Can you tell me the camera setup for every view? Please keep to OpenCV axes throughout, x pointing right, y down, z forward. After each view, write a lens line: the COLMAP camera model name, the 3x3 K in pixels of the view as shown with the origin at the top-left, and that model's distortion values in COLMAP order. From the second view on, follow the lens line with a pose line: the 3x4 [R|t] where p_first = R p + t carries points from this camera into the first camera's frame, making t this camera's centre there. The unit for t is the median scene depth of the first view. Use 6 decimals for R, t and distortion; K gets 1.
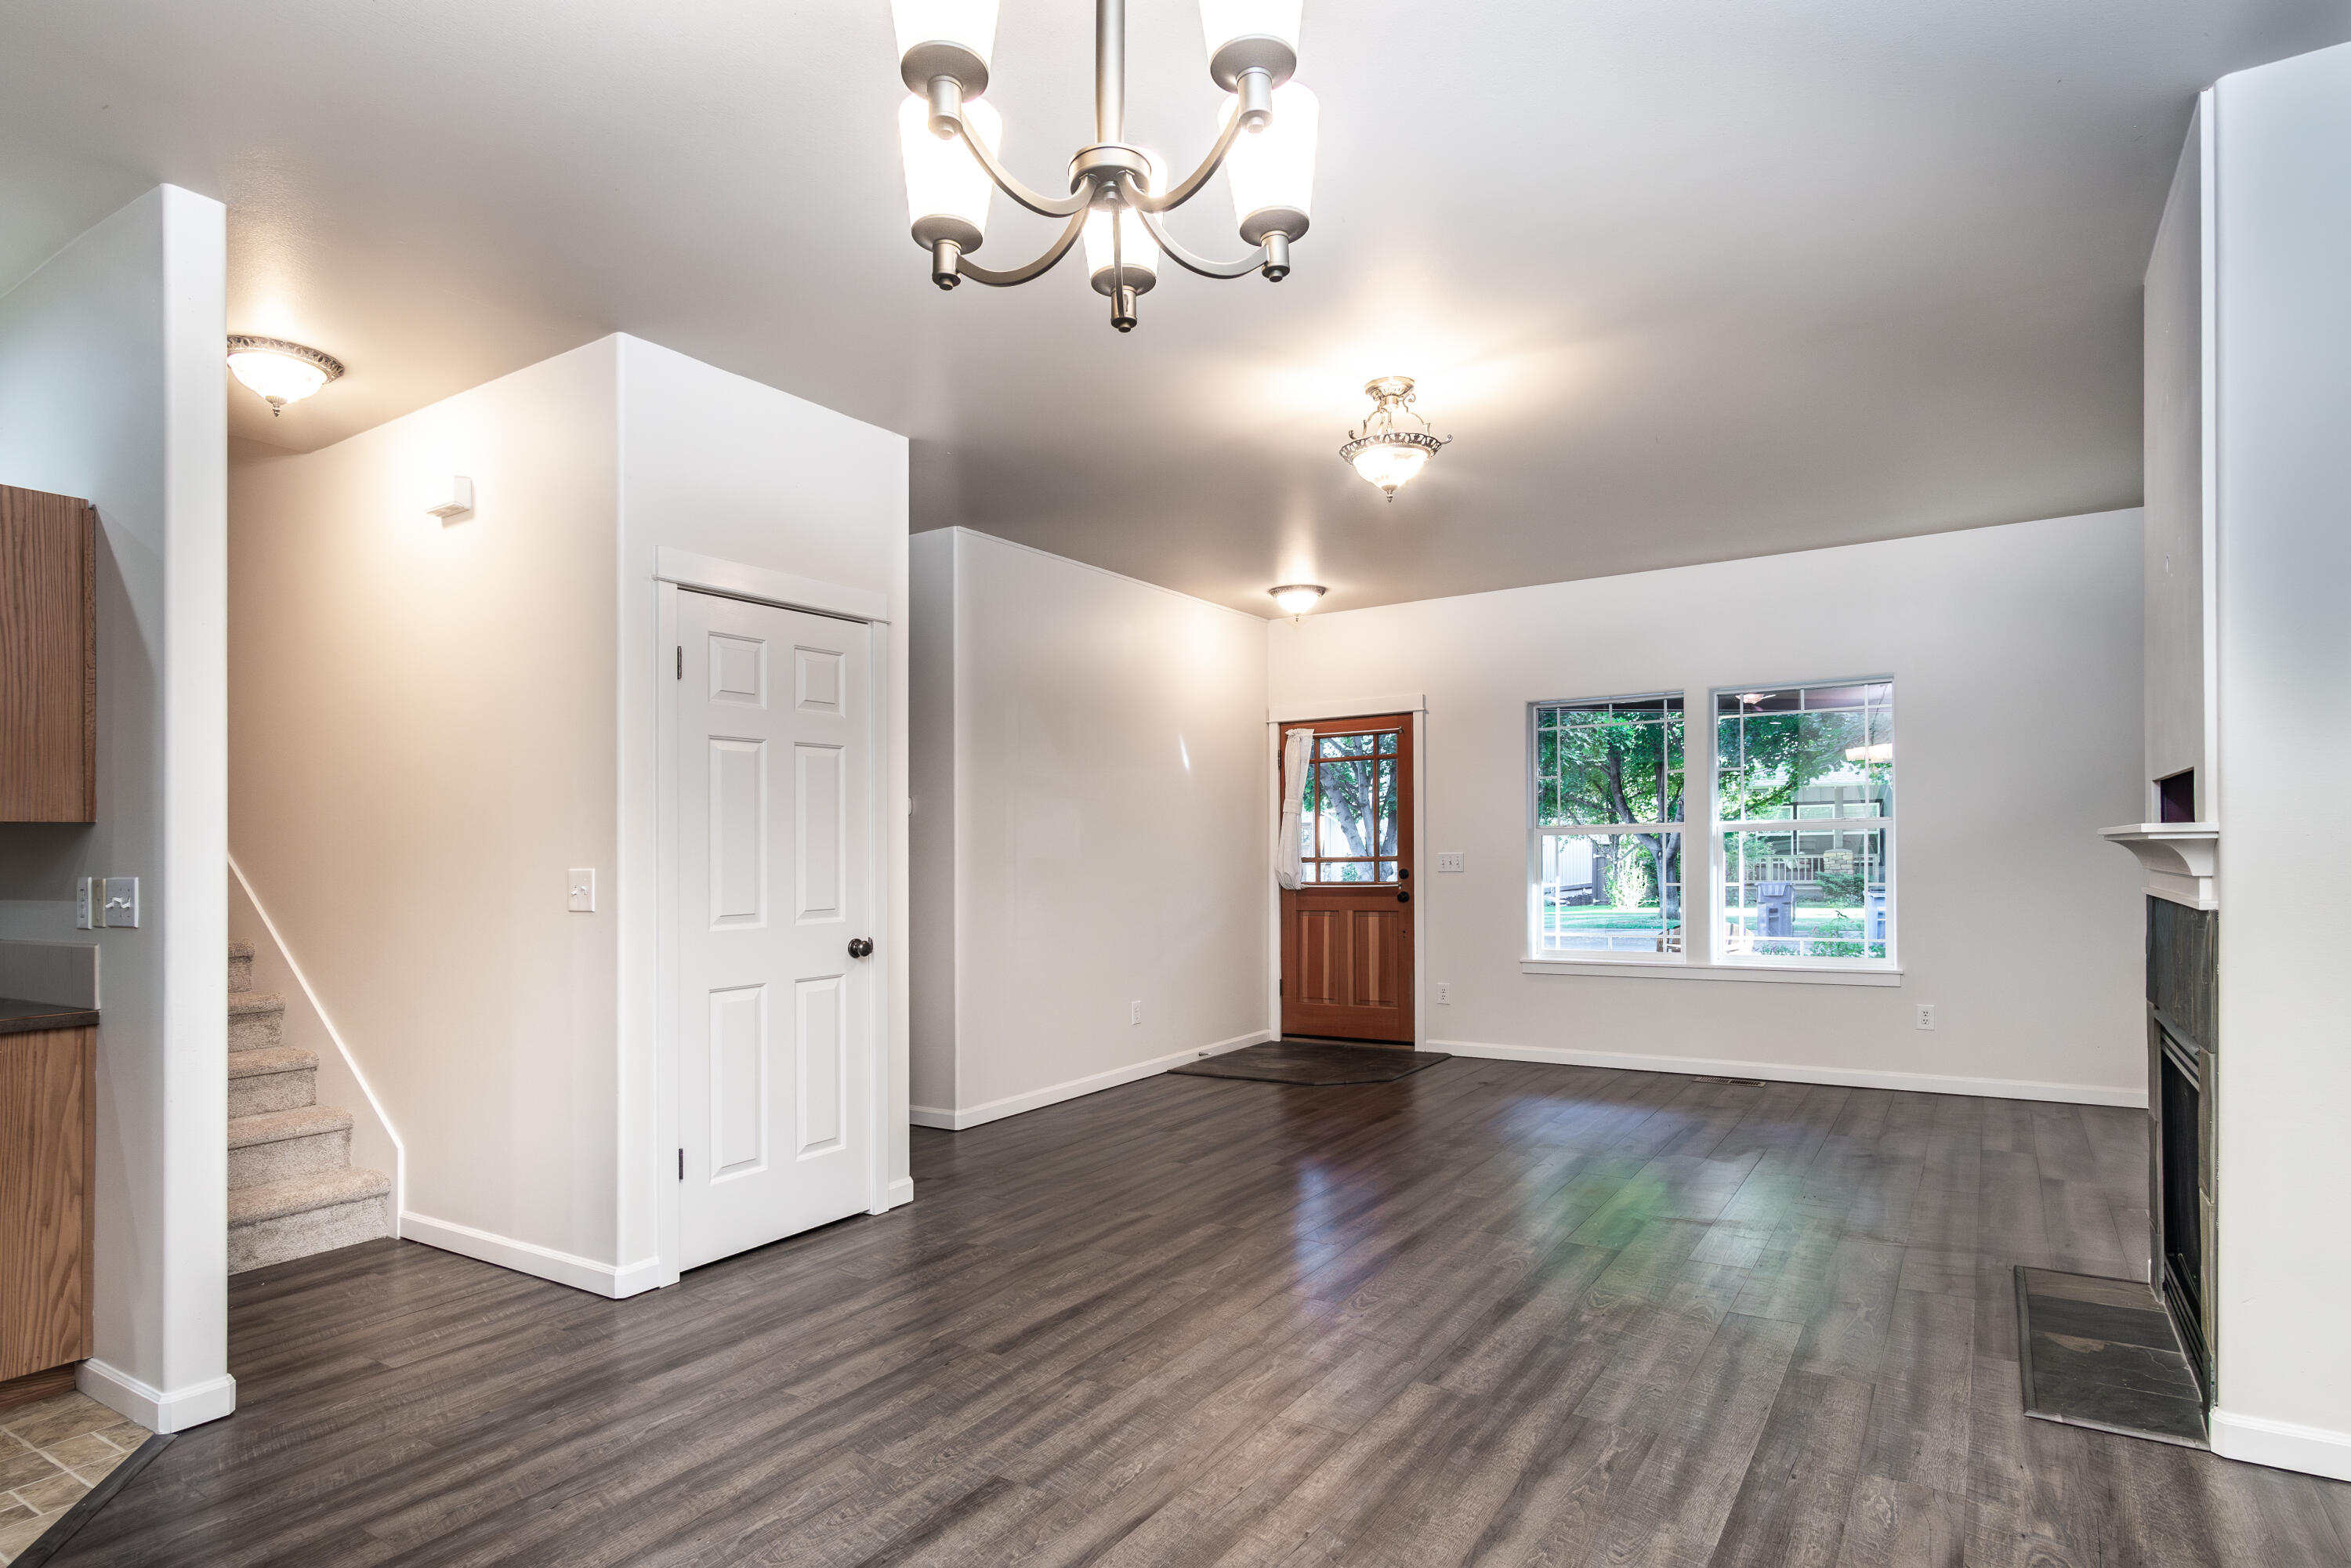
lens RADIAL K [[1267.8, 0, 1181.7], [0, 1267.8, 796.2], [0, 0, 1]] dist [0.004275, 0.001036]
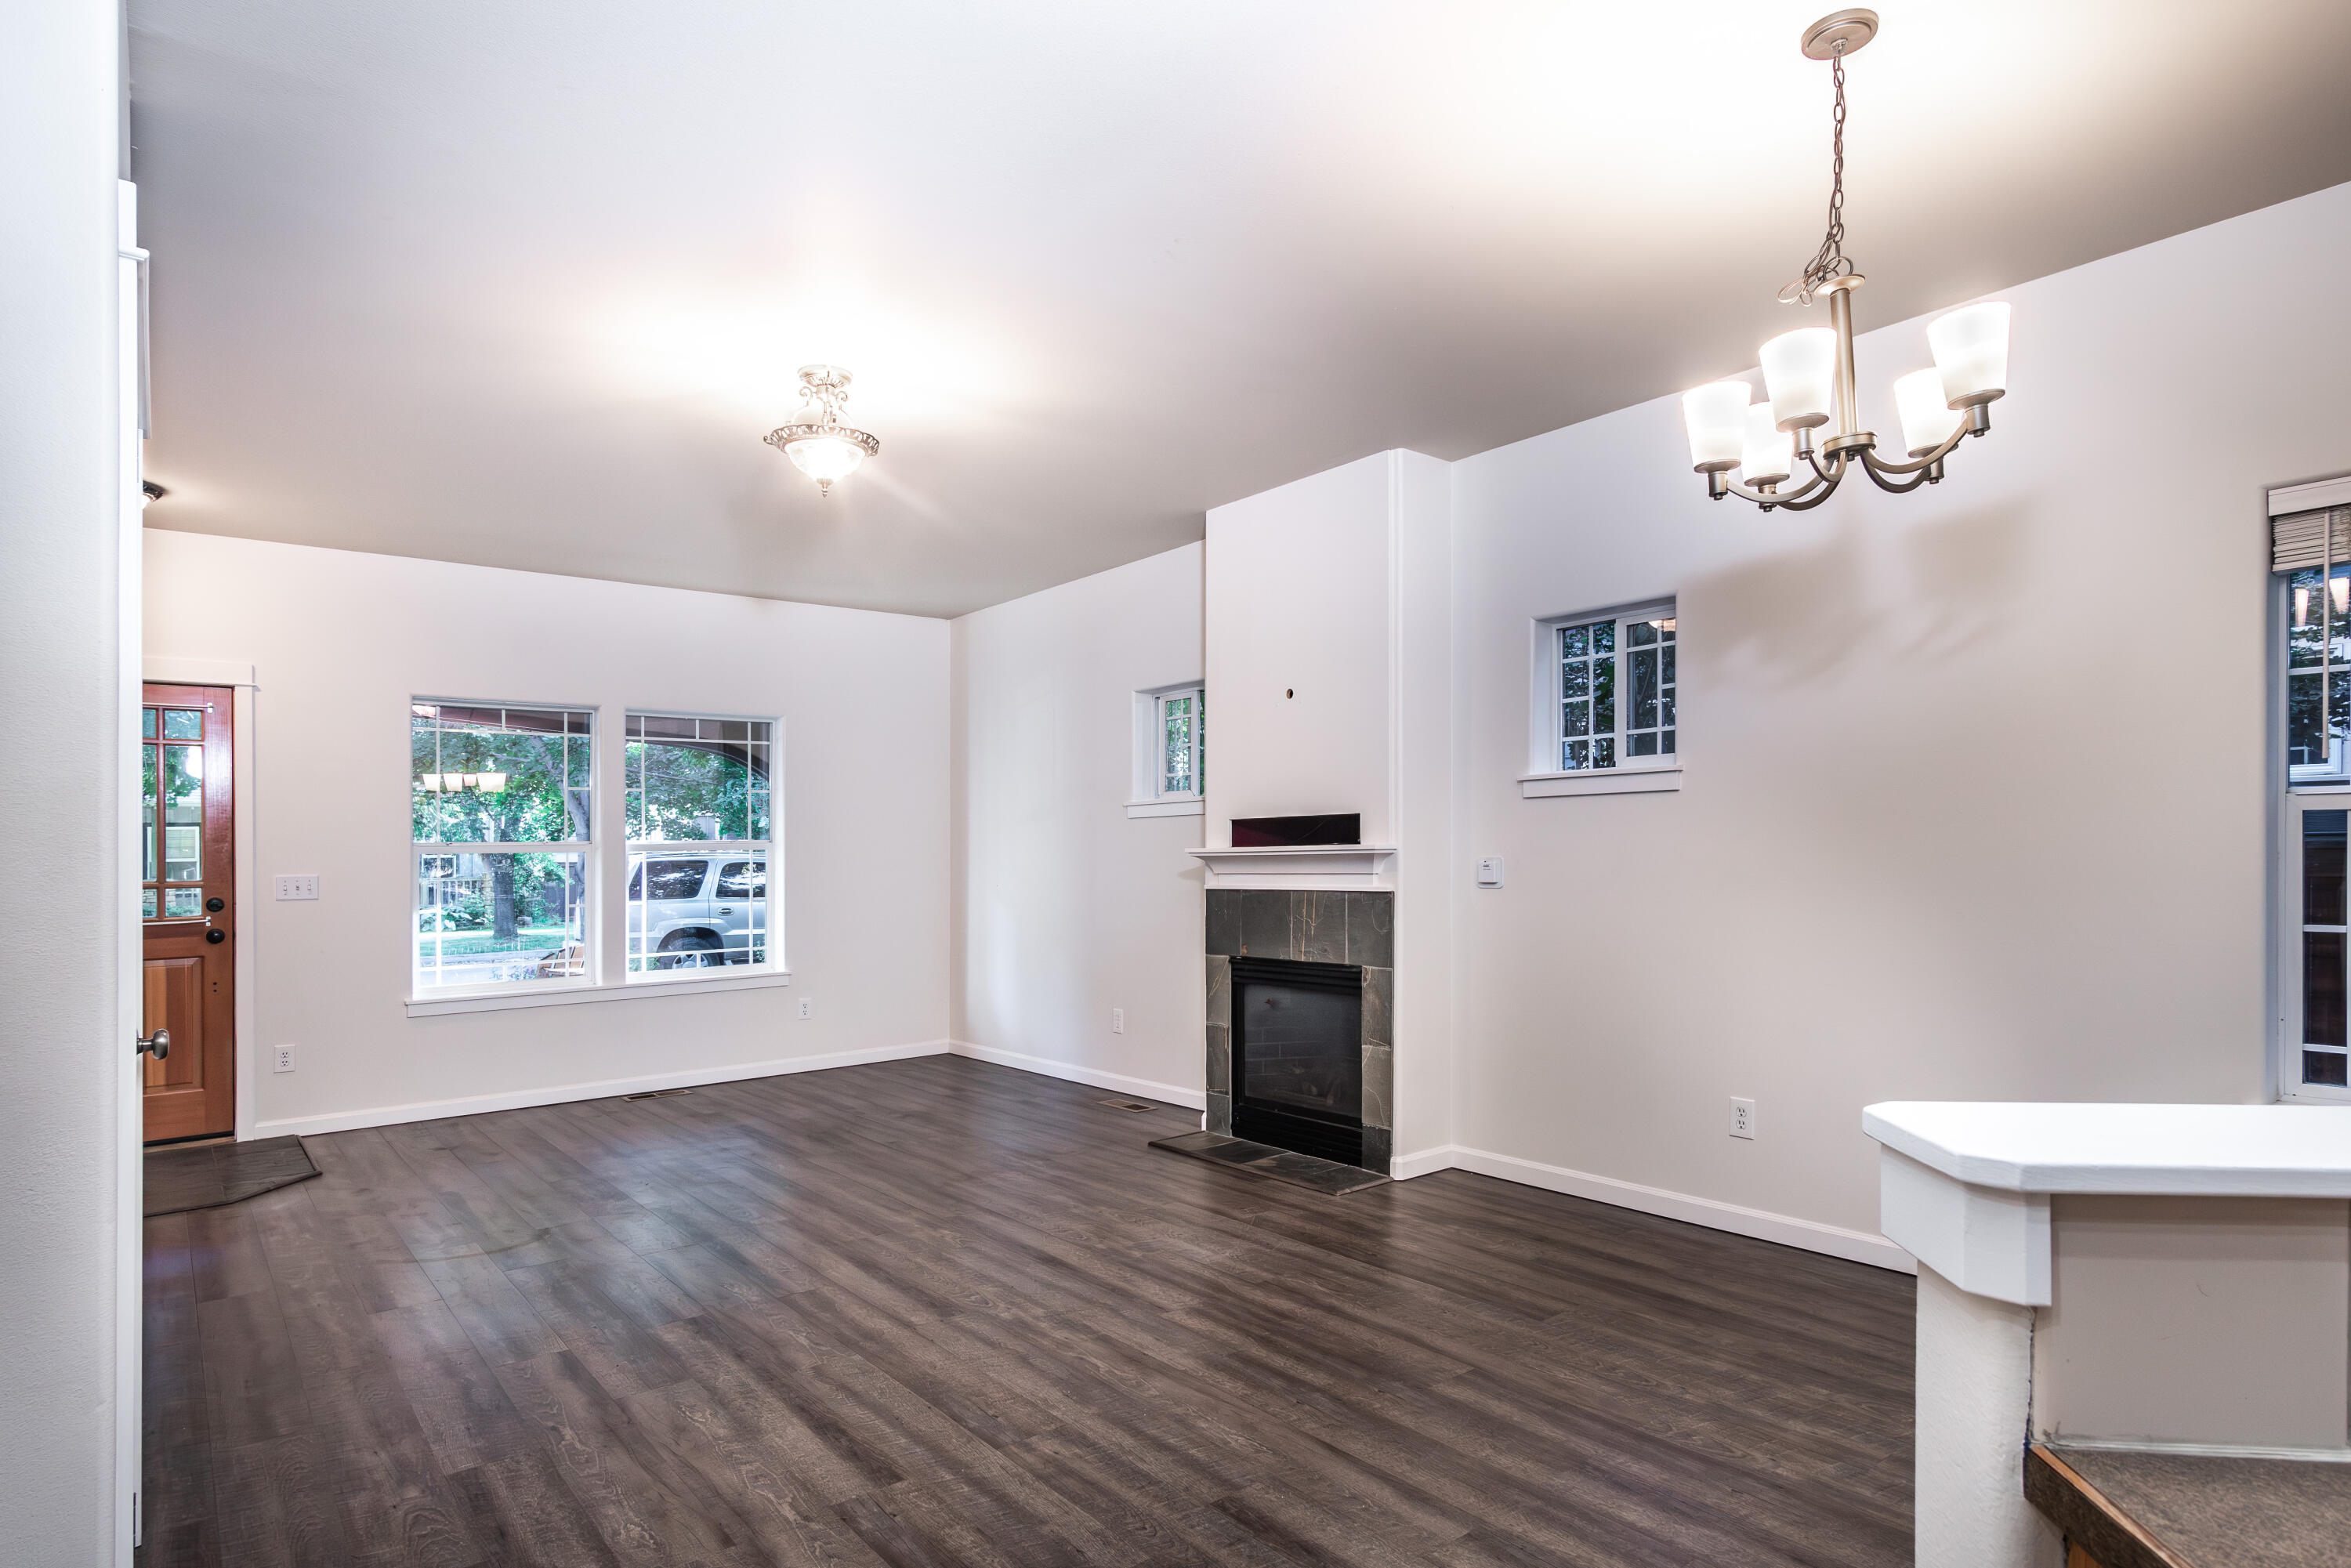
lens RADIAL K [[1267.8, 0, 1181.7], [0, 1267.8, 796.2], [0, 0, 1]] dist [0.004275, 0.001036]
pose [[0.316180, 0.051220, 0.947315, -0.801093], [-0.029899, 0.998583, -0.044013, 0.031542], [-0.948228, -0.014408, 0.317264, 0.529979]]
